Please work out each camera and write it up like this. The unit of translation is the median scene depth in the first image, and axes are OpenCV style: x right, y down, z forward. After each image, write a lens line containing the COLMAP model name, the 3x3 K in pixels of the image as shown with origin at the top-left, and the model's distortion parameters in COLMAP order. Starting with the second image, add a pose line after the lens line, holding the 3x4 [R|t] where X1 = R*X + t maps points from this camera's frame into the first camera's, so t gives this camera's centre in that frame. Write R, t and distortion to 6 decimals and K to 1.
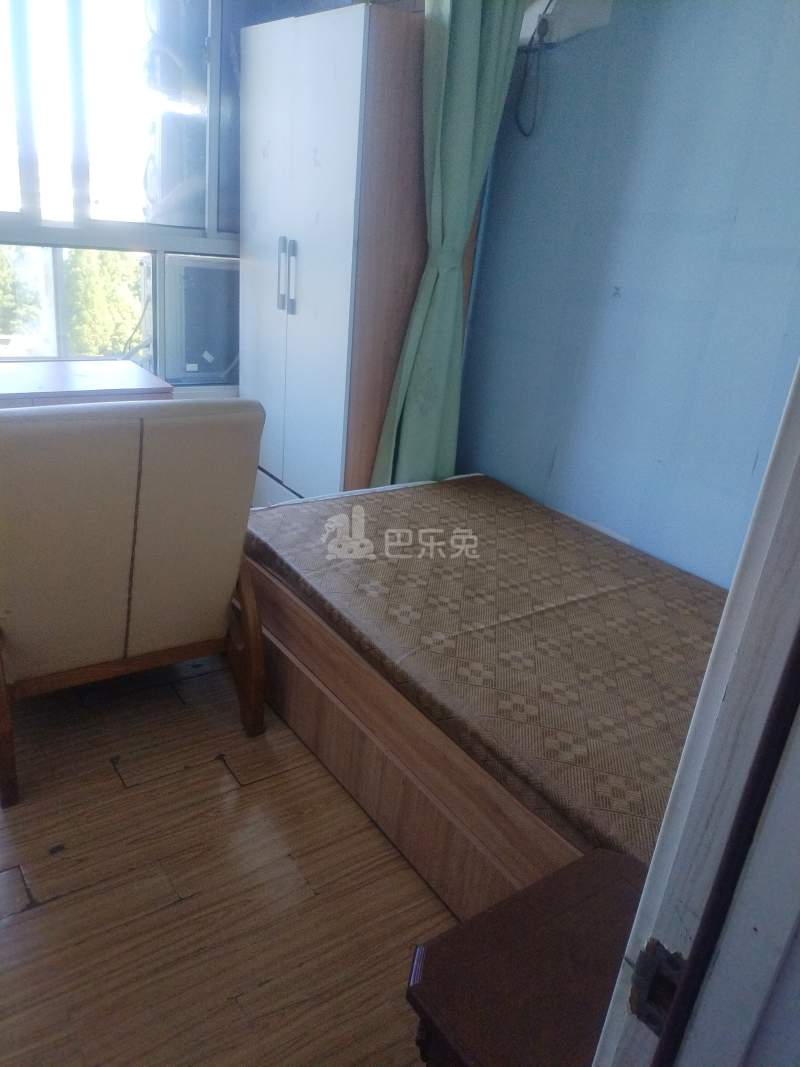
lens RADIAL K [[791.4, 0, 400.0], [0, 791.4, 533.5], [0, 0, 1]] dist [0.099043, -0.122930]
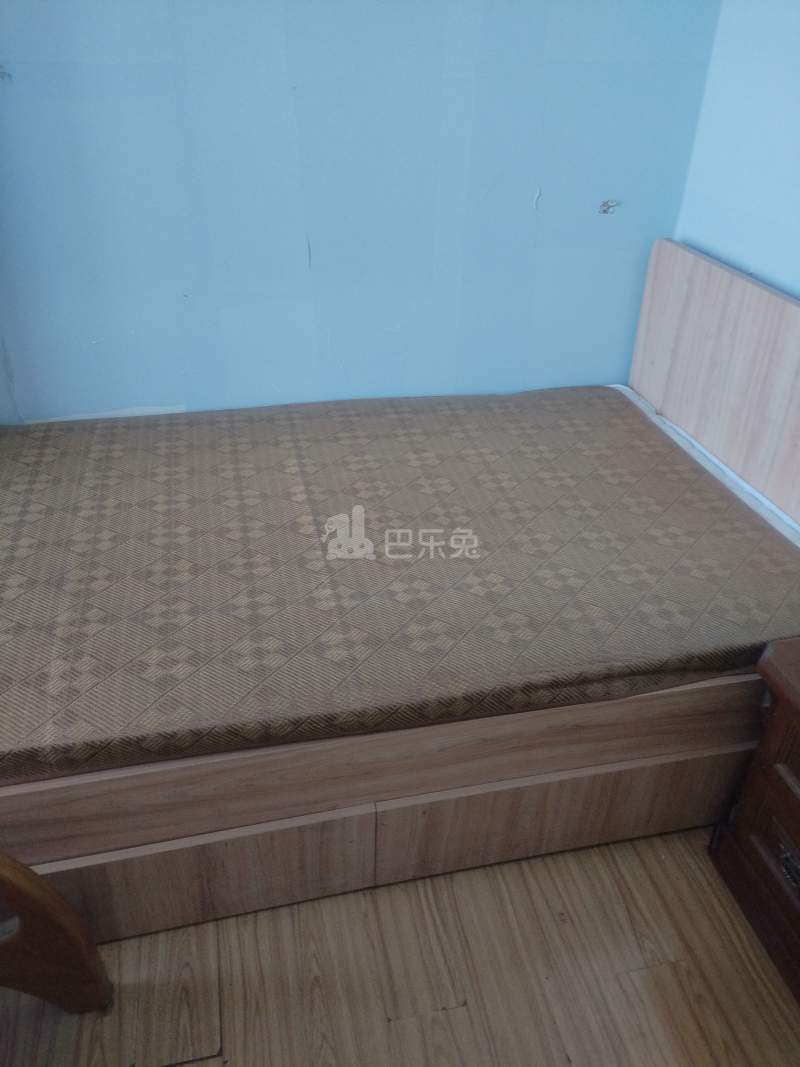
lens RADIAL K [[791.4, 0, 400.0], [0, 791.4, 533.5], [0, 0, 1]] dist [0.099043, -0.122930]
pose [[0.393605, -0.588768, 0.705994, -0.320876], [0.373944, 0.804121, 0.462121, -0.216041], [-0.839786, 0.082109, 0.536672, 0.495296]]
